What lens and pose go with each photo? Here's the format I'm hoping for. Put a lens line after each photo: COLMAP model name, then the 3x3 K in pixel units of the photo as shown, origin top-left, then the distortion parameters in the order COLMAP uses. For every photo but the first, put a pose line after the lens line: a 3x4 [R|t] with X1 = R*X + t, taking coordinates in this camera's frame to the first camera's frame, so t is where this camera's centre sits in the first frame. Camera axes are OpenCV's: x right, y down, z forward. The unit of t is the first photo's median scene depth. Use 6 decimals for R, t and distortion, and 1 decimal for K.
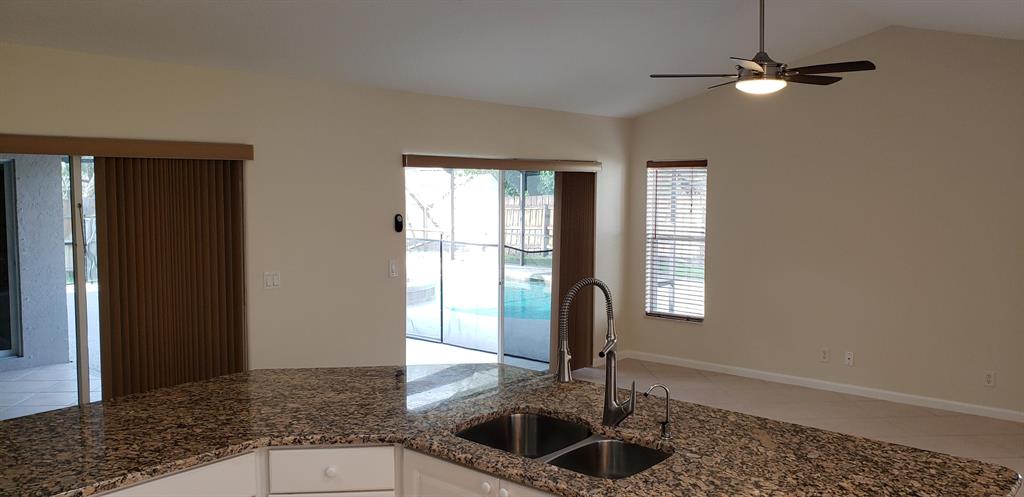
lens RADIAL K [[787.6, 0, 511.1], [0, 787.6, 261.4], [0, 0, 1]] dist [0.006247, -0.000289]
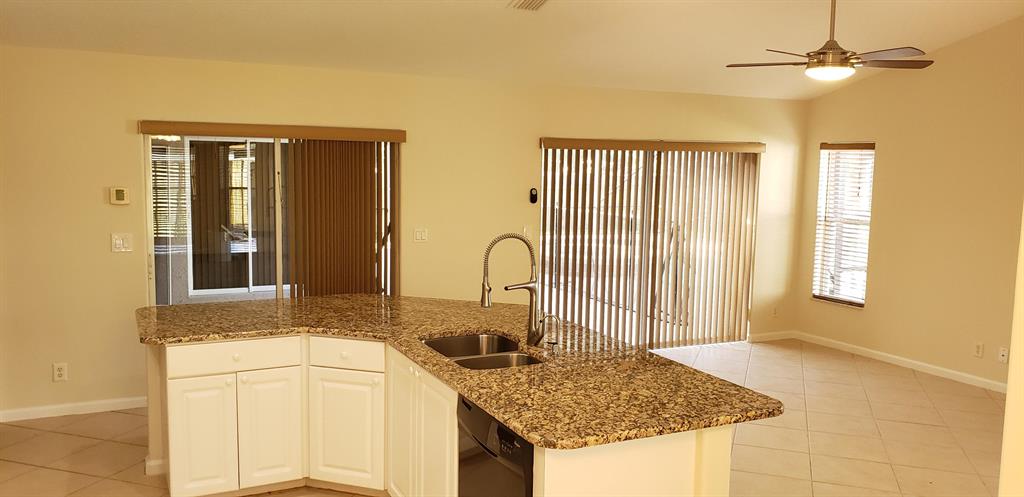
lens RADIAL K [[765.5, 0, 494.7], [0, 765.5, 251.5], [0, 0, 1]] dist [0.153683, -0.350642]
pose [[0.921866, 0.060095, -0.382819, 0.324345], [-0.054074, 0.998186, 0.026480, 0.011306], [0.383716, -0.003710, 0.923444, -0.127838]]
